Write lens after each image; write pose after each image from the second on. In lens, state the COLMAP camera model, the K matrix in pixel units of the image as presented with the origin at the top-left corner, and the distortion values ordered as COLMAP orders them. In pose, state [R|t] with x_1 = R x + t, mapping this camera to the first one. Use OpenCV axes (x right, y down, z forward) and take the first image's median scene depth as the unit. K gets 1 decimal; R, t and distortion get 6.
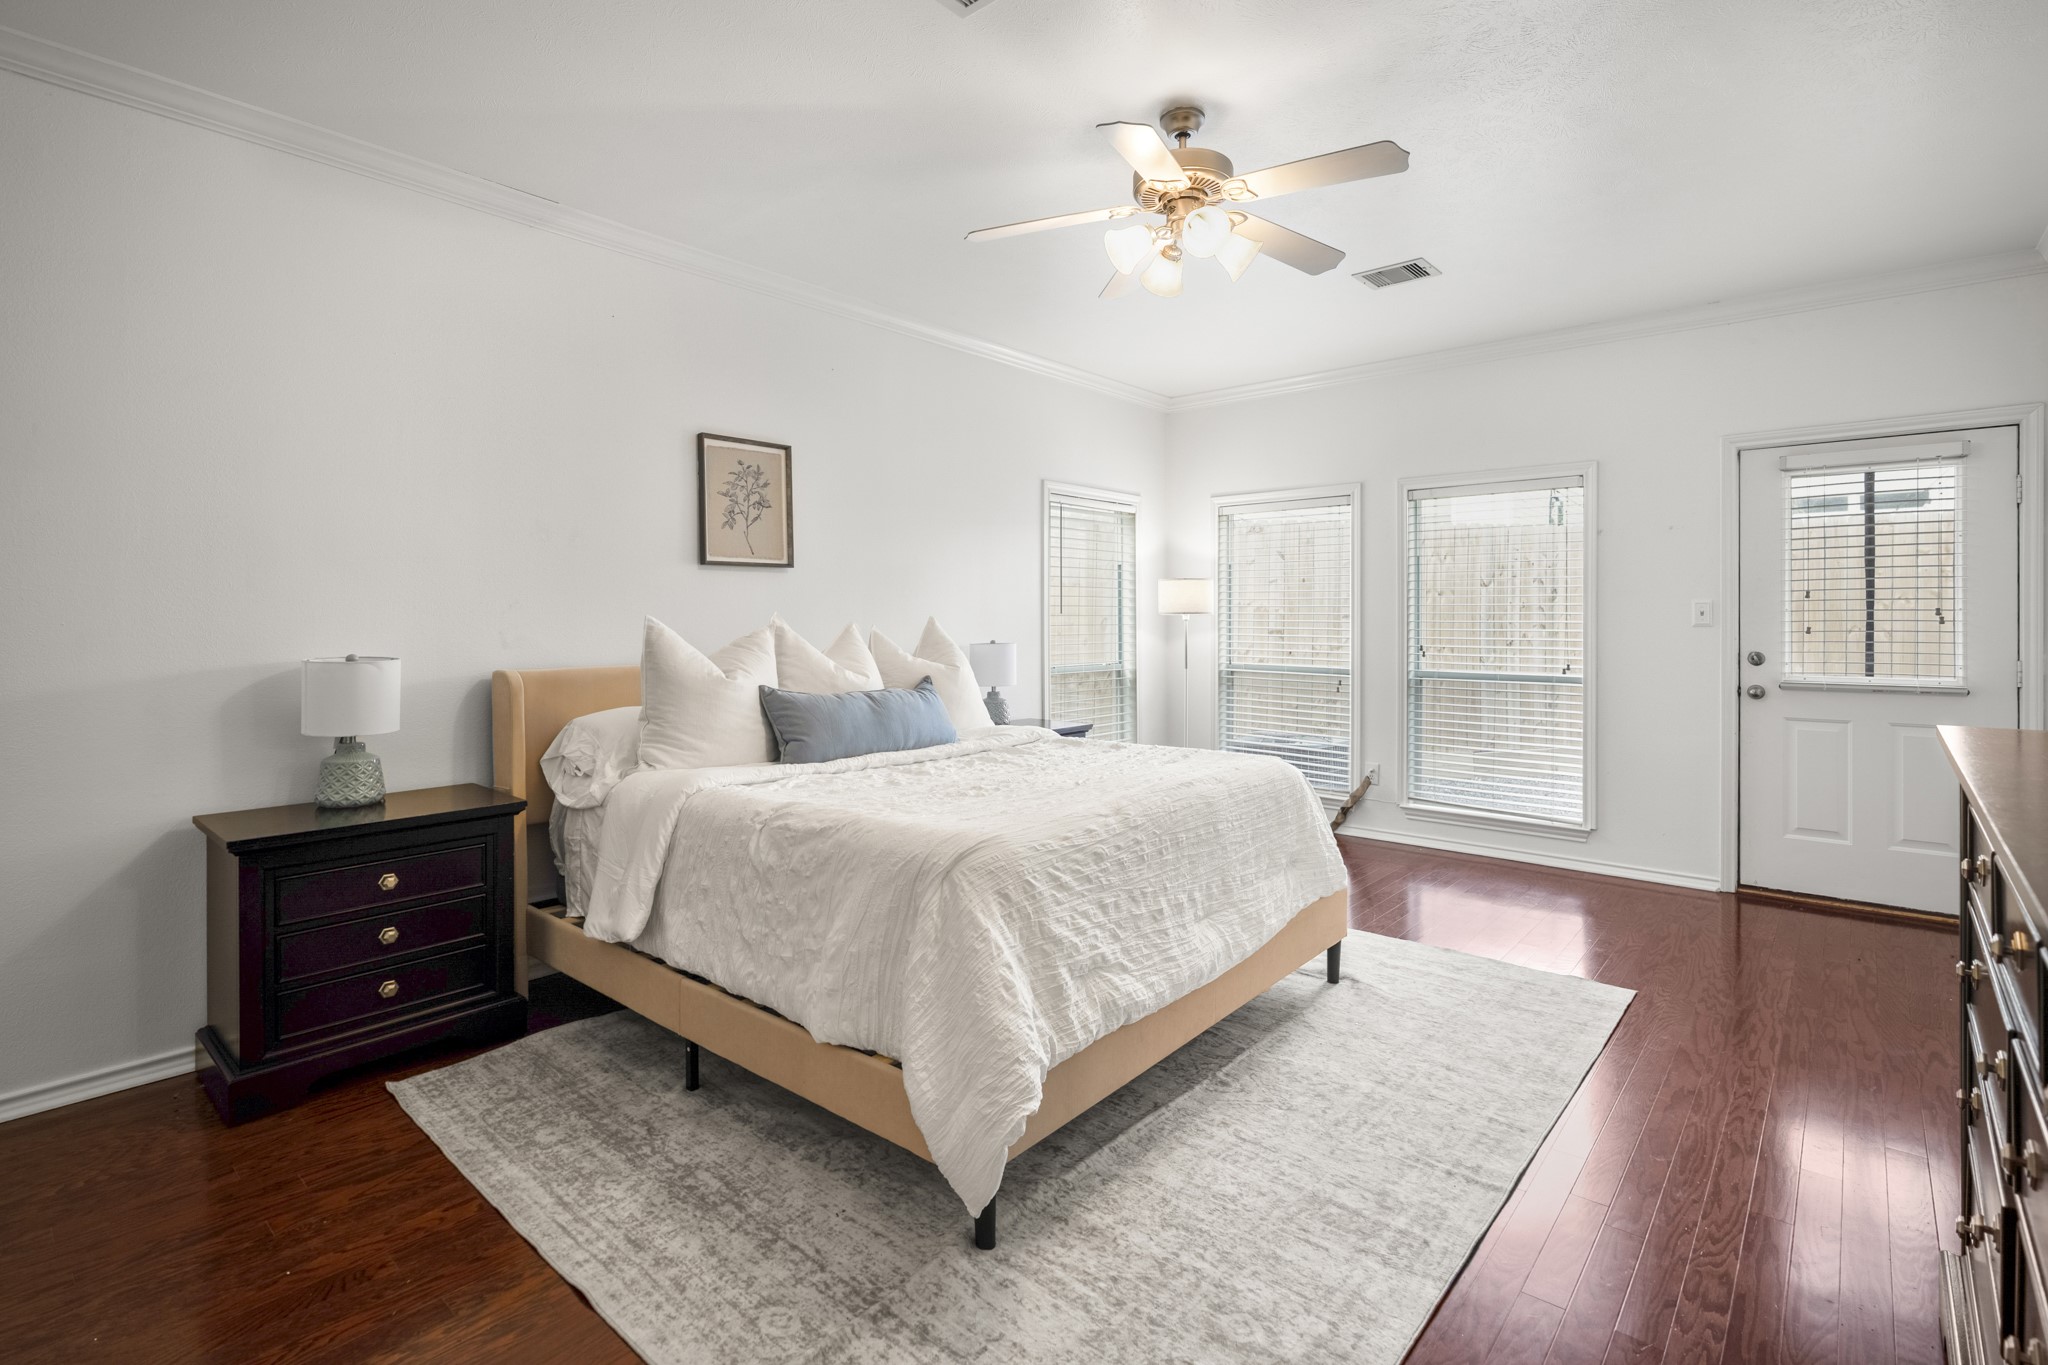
lens RADIAL K [[973.7, 0, 1029.3], [0, 973.7, 623.9], [0, 0, 1]] dist [-0.001998, 0.000076]
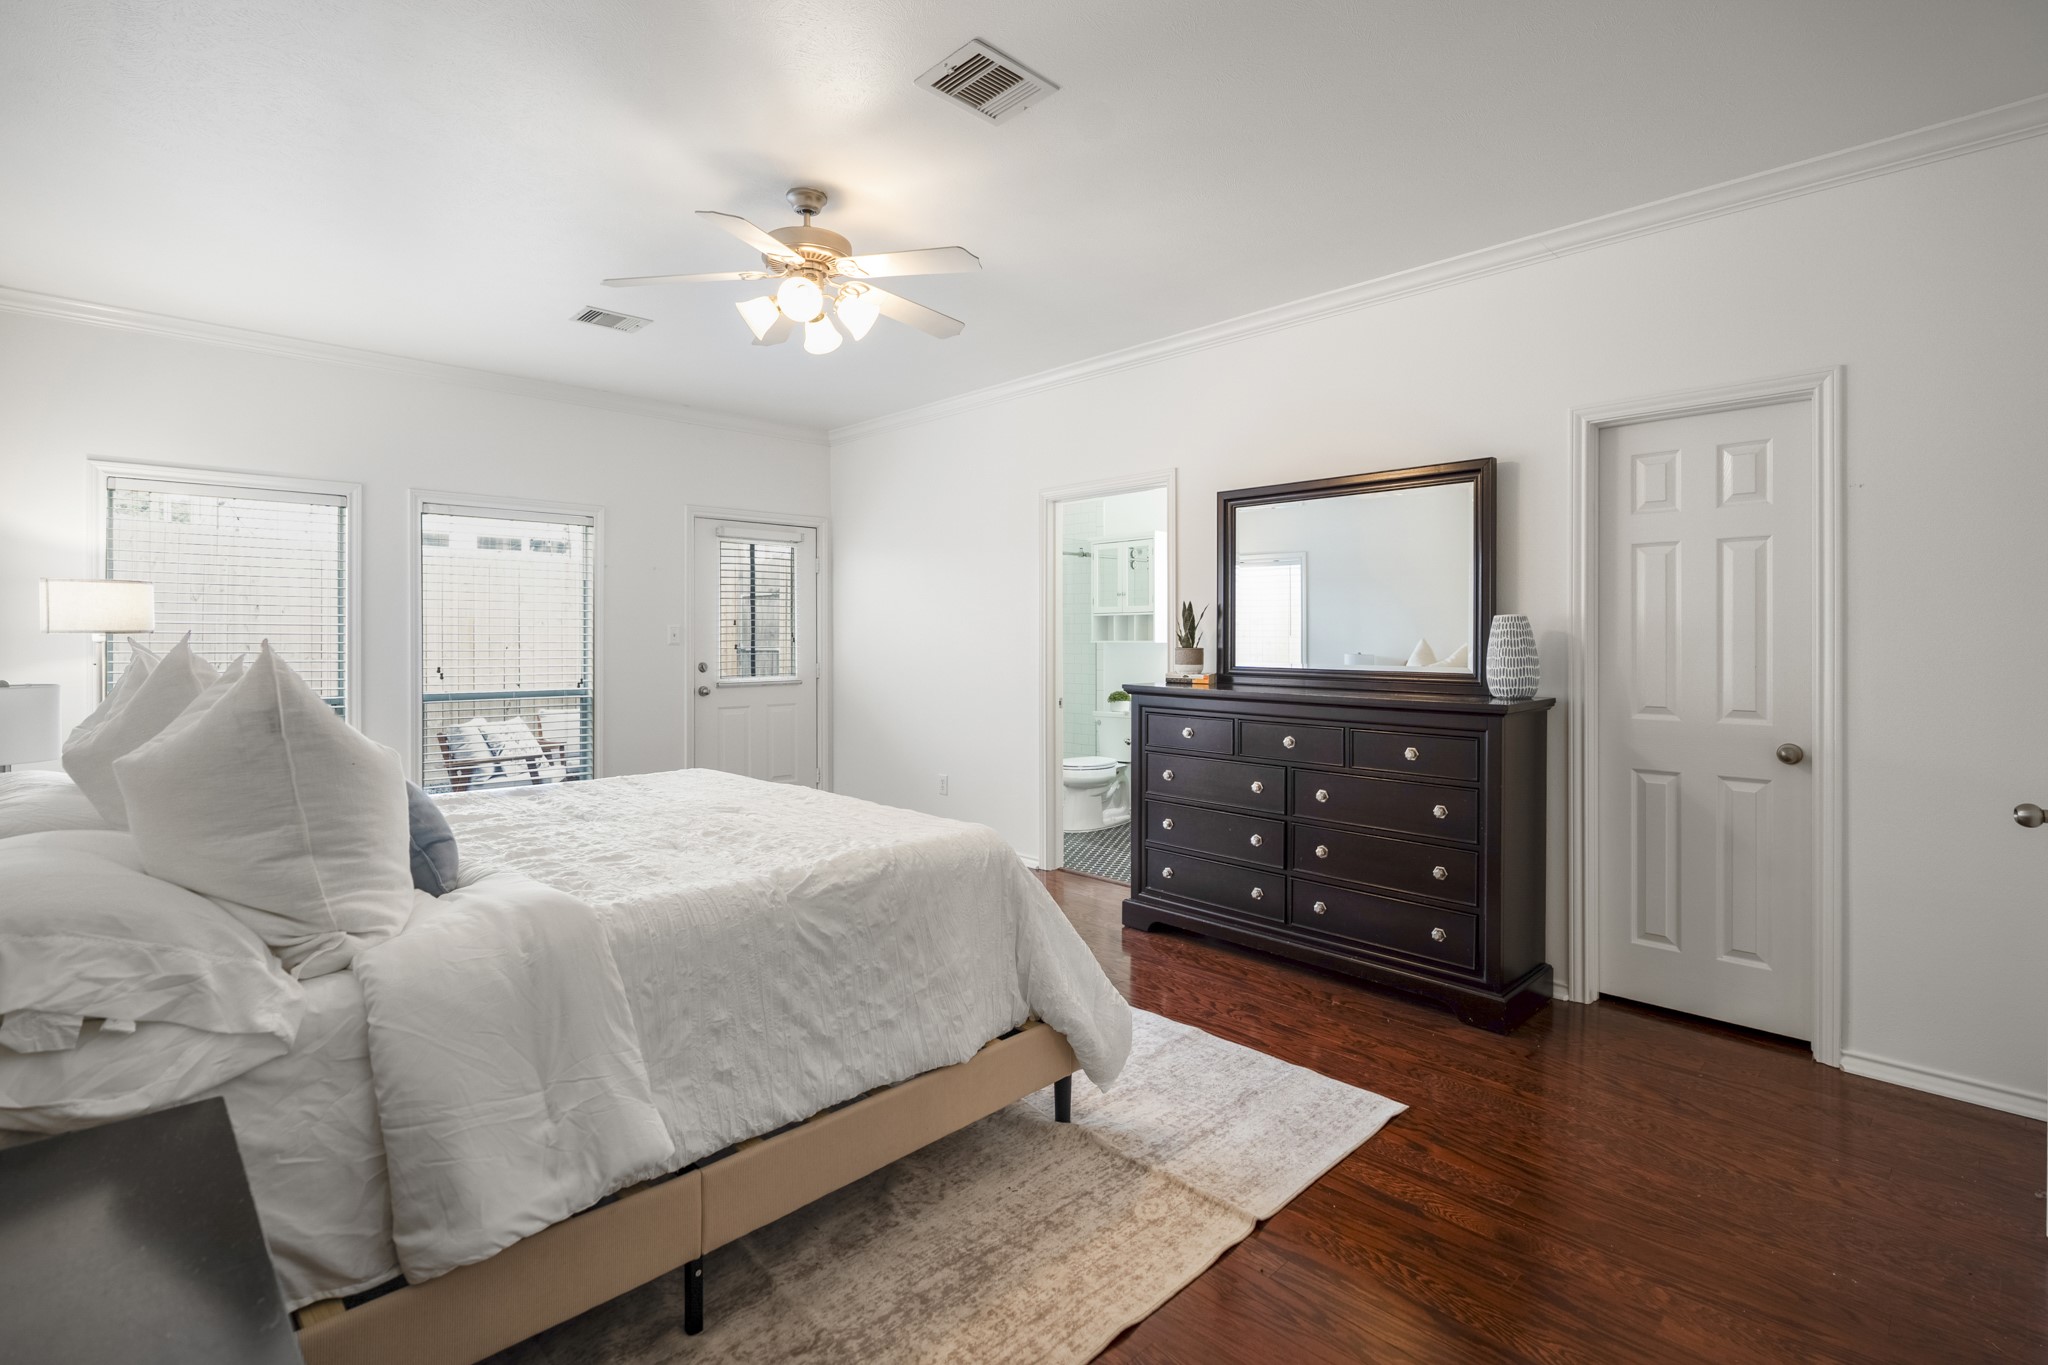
lens RADIAL K [[955.5, 0, 1027.9], [0, 955.5, 650.5], [0, 0, 1]] dist [0.000777, 0.000341]
pose [[0.077771, -0.013303, 0.996882, -1.053183], [0.004052, 0.999907, 0.013028, -0.008611], [-0.996963, 0.003026, 0.077818, 0.756547]]
